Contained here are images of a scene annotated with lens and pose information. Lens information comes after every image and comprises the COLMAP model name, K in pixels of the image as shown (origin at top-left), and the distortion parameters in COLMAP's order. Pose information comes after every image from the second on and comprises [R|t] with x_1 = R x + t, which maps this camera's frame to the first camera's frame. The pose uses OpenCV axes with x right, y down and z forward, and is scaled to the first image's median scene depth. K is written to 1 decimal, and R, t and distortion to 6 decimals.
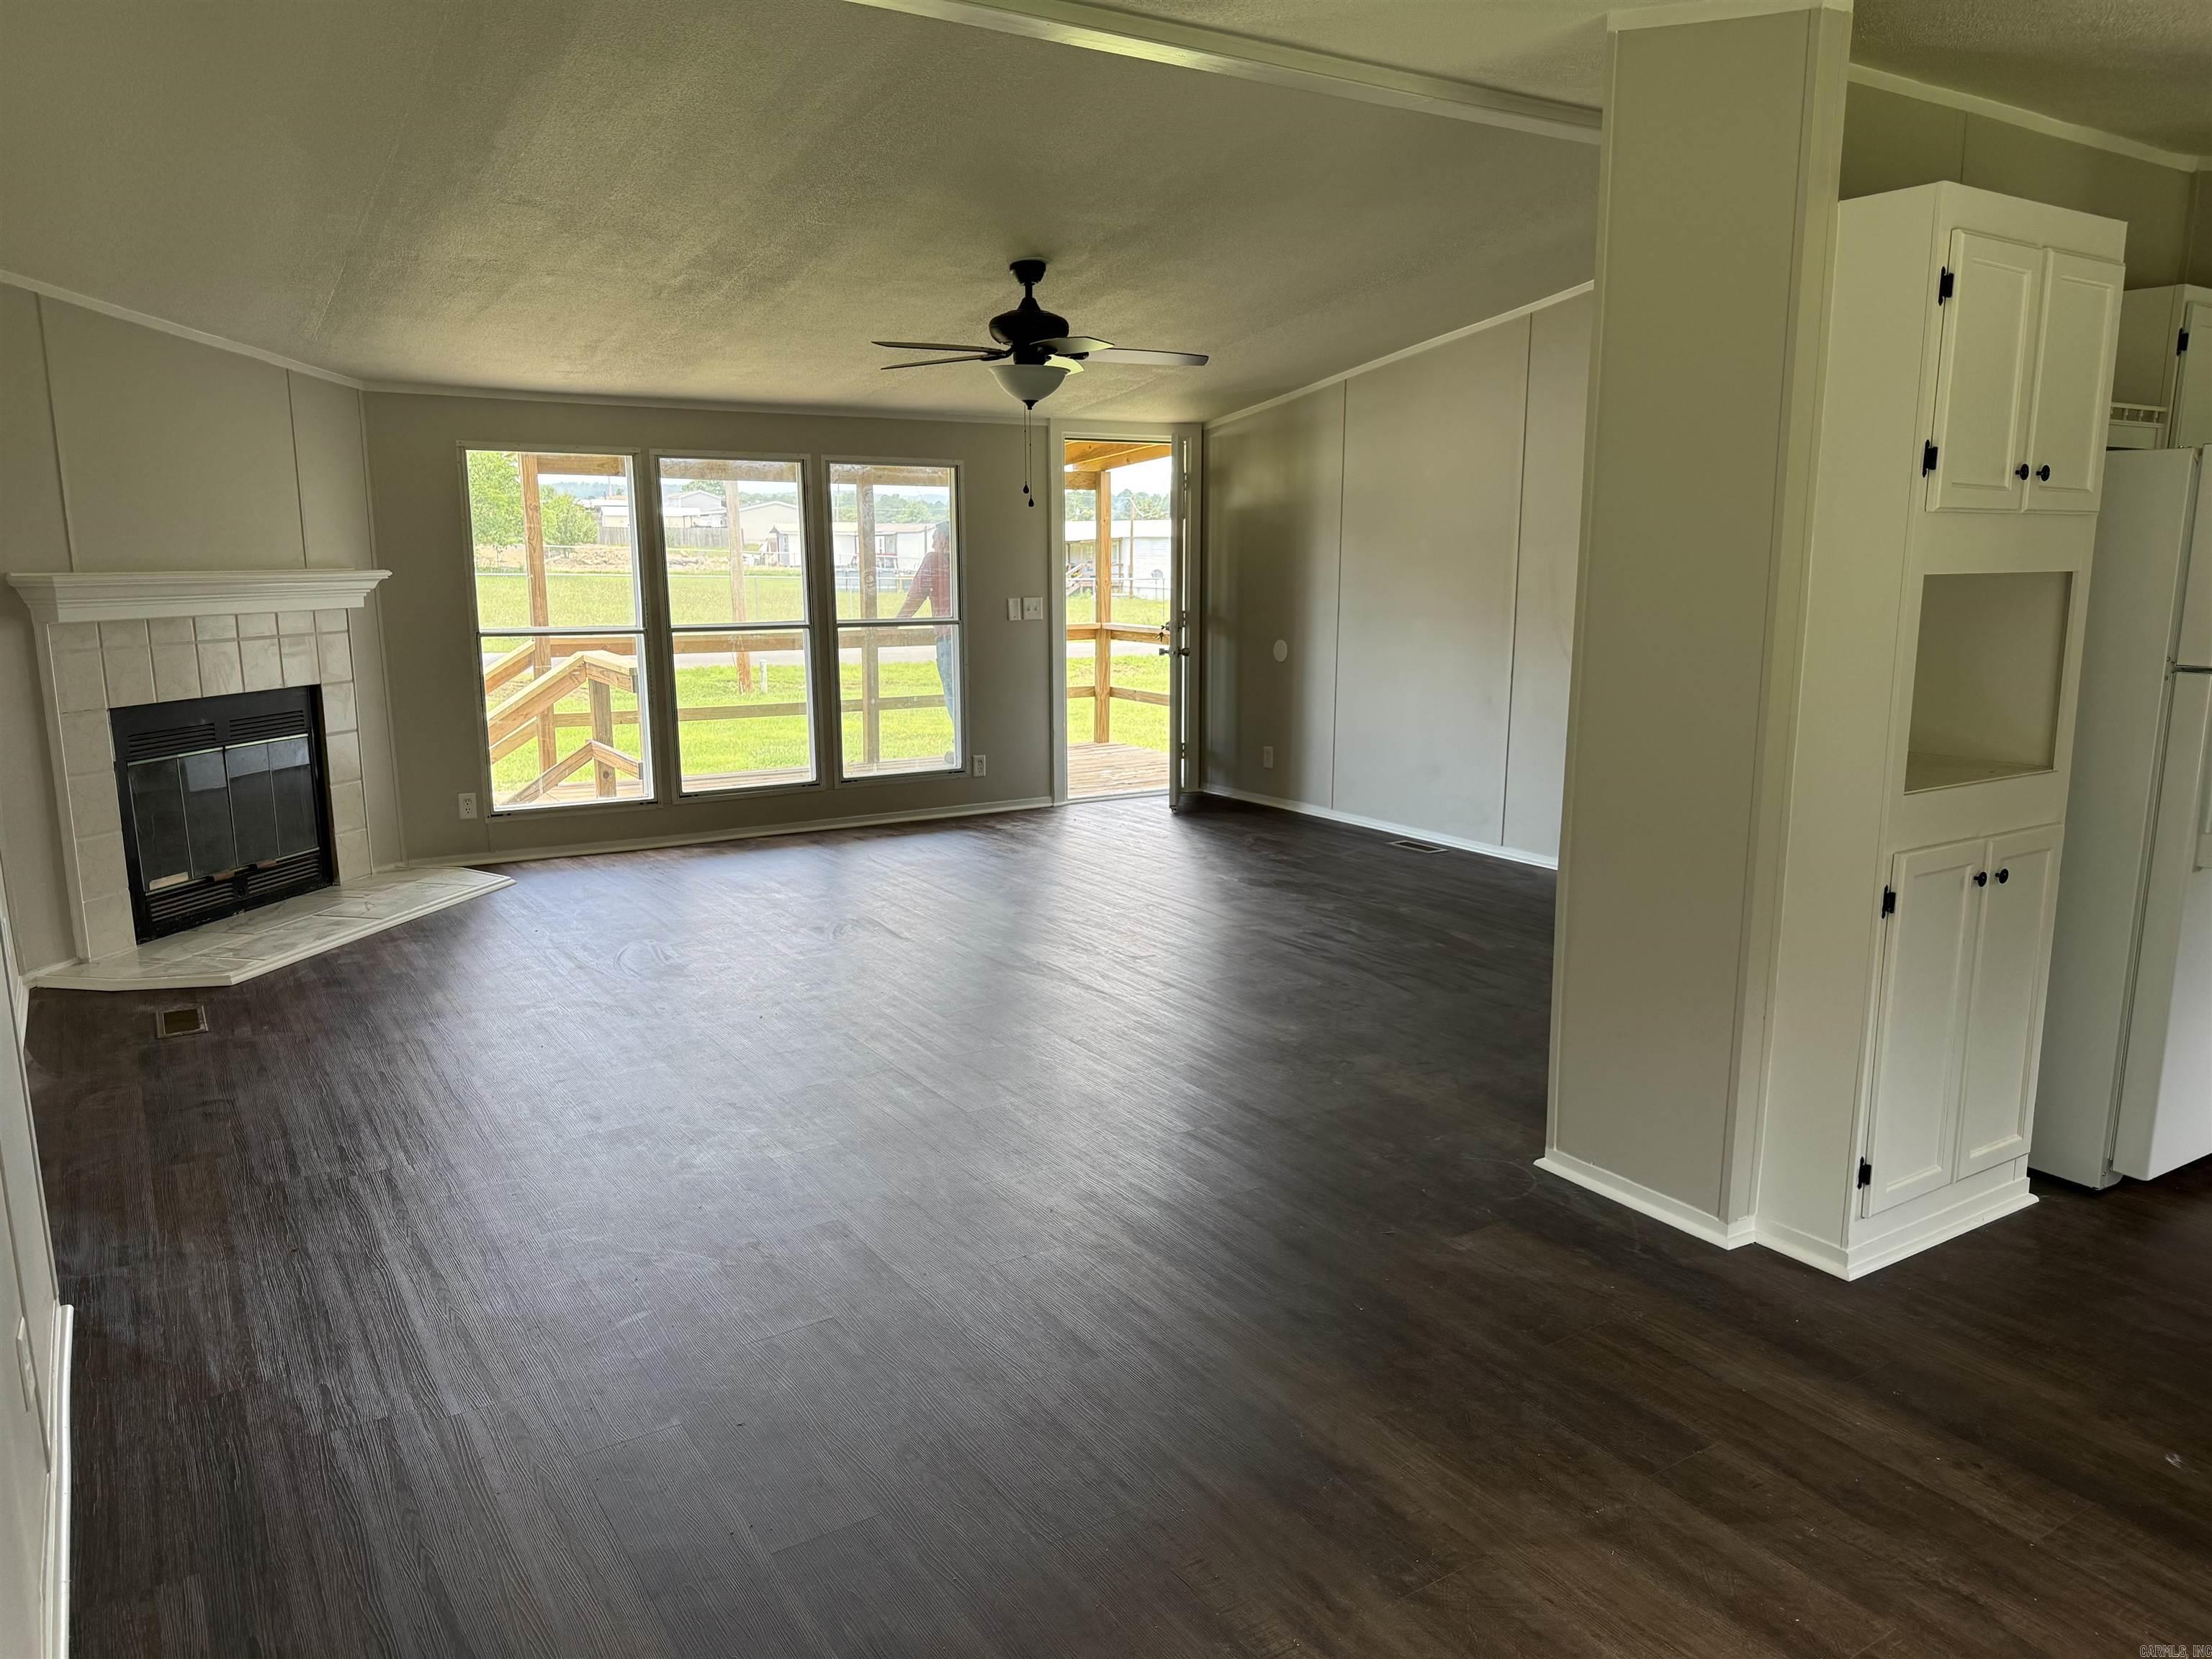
lens RADIAL K [[1558.6, 0, 1106.0], [0, 1558.6, 829.5], [0, 0, 1]] dist [0.046100, -0.048150]
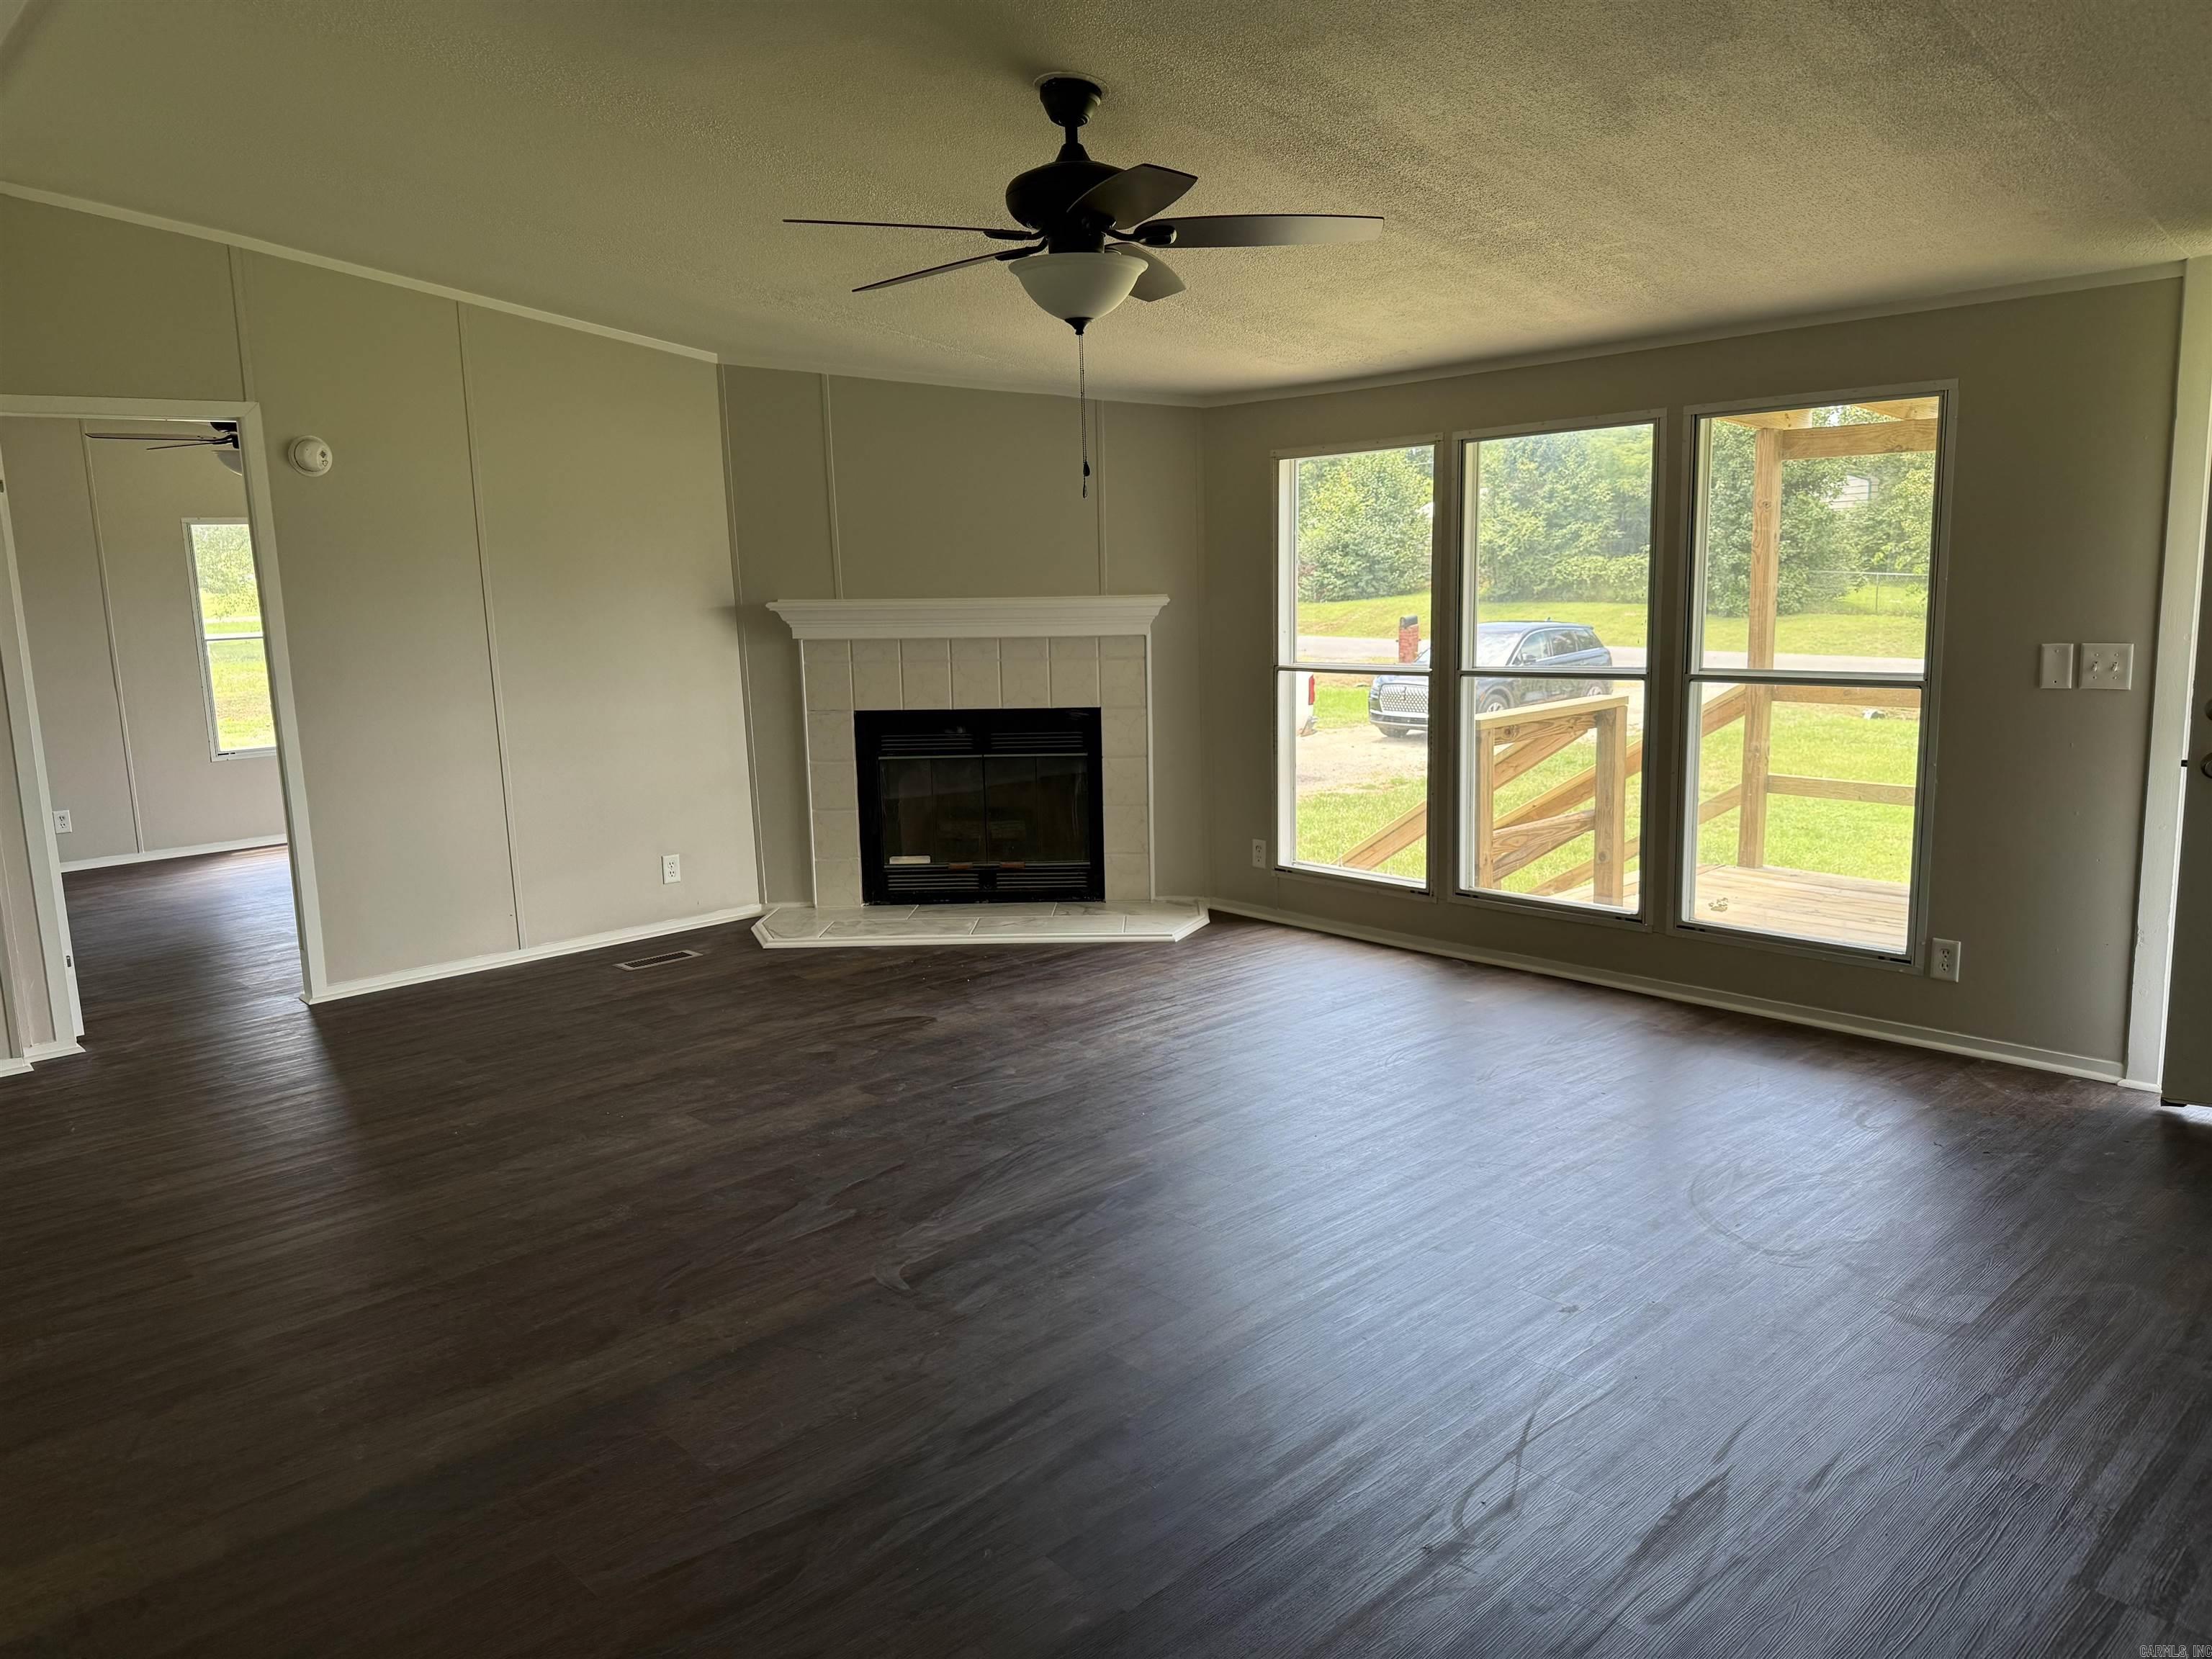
lens RADIAL K [[1548.2, 0, 1106.0], [0, 1548.2, 829.5], [0, 0, 1]] dist [0.046504, -0.032386]
pose [[0.167303, 0.150586, -0.974337, 0.250863], [-0.152655, 0.980305, 0.125296, -0.070782], [0.974015, 0.127775, 0.186996, 0.412403]]
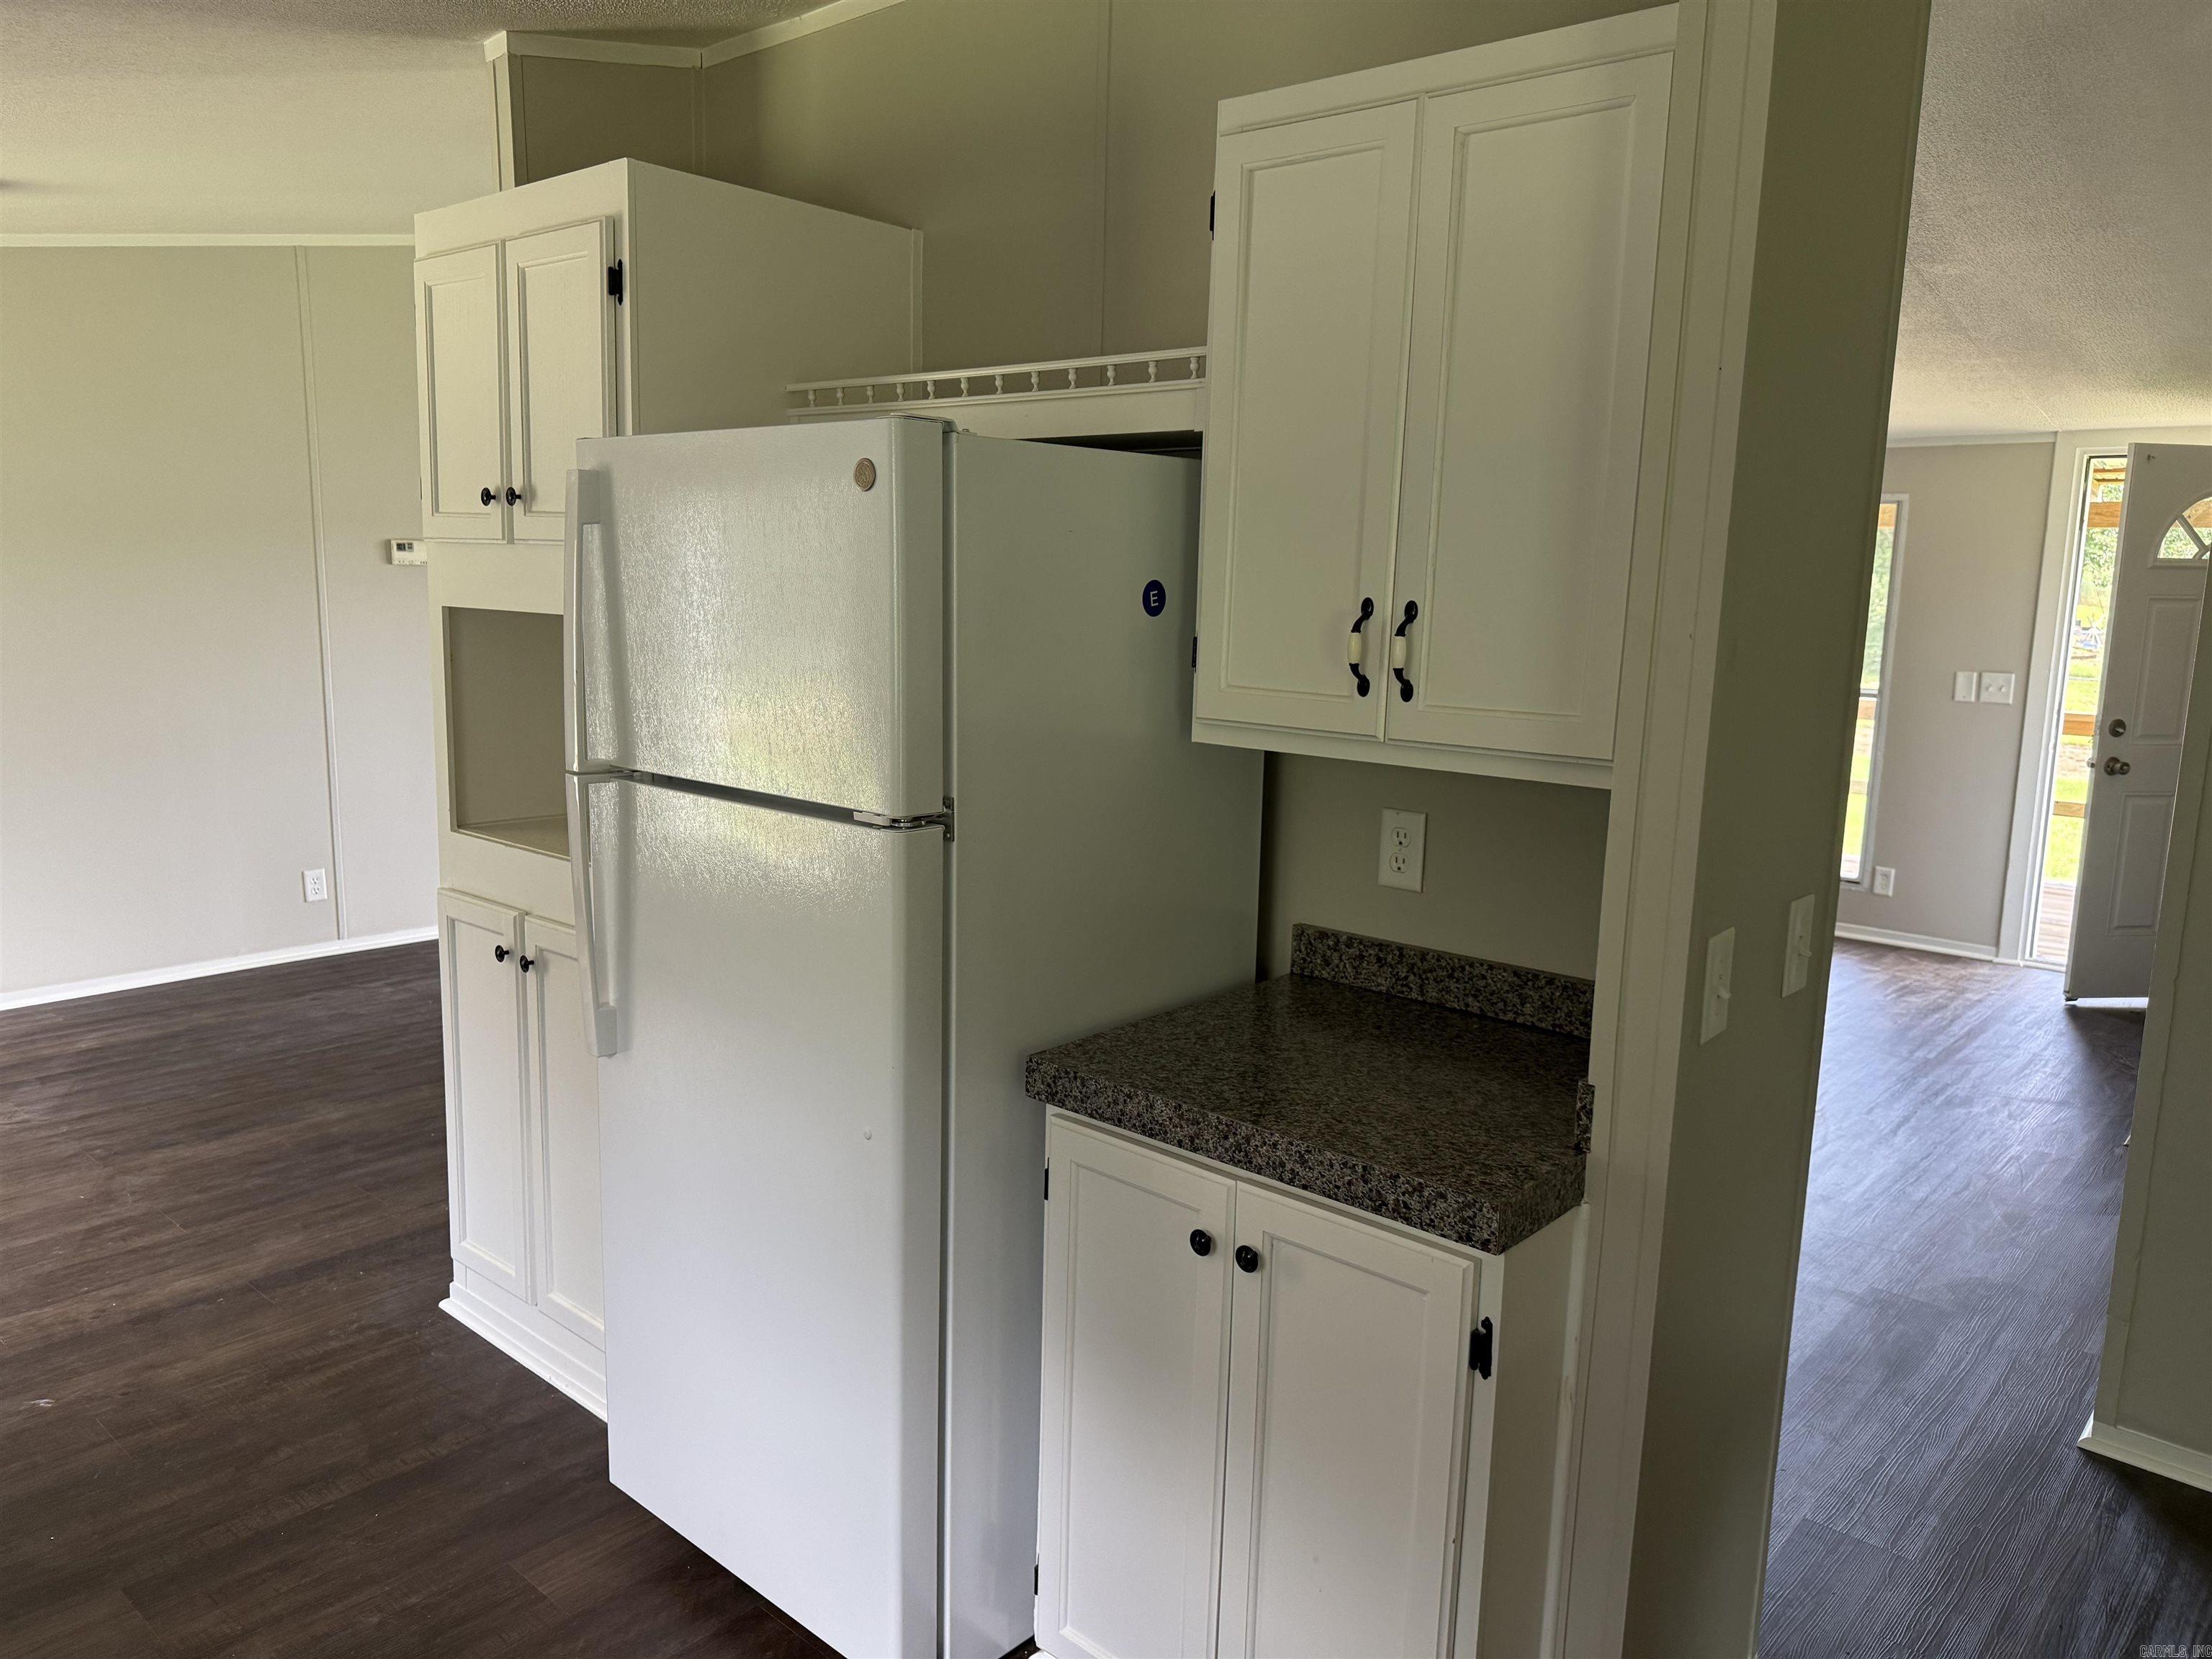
lens RADIAL K [[1558.6, 0, 1106.0], [0, 1558.6, 829.5], [0, 0, 1]] dist [0.046100, -0.048150]
pose [[0.262977, 0.159010, -0.951609, 0.372543], [-0.197135, 0.974372, 0.108336, -0.049556], [0.944448, 0.159105, 0.287583, 0.266964]]
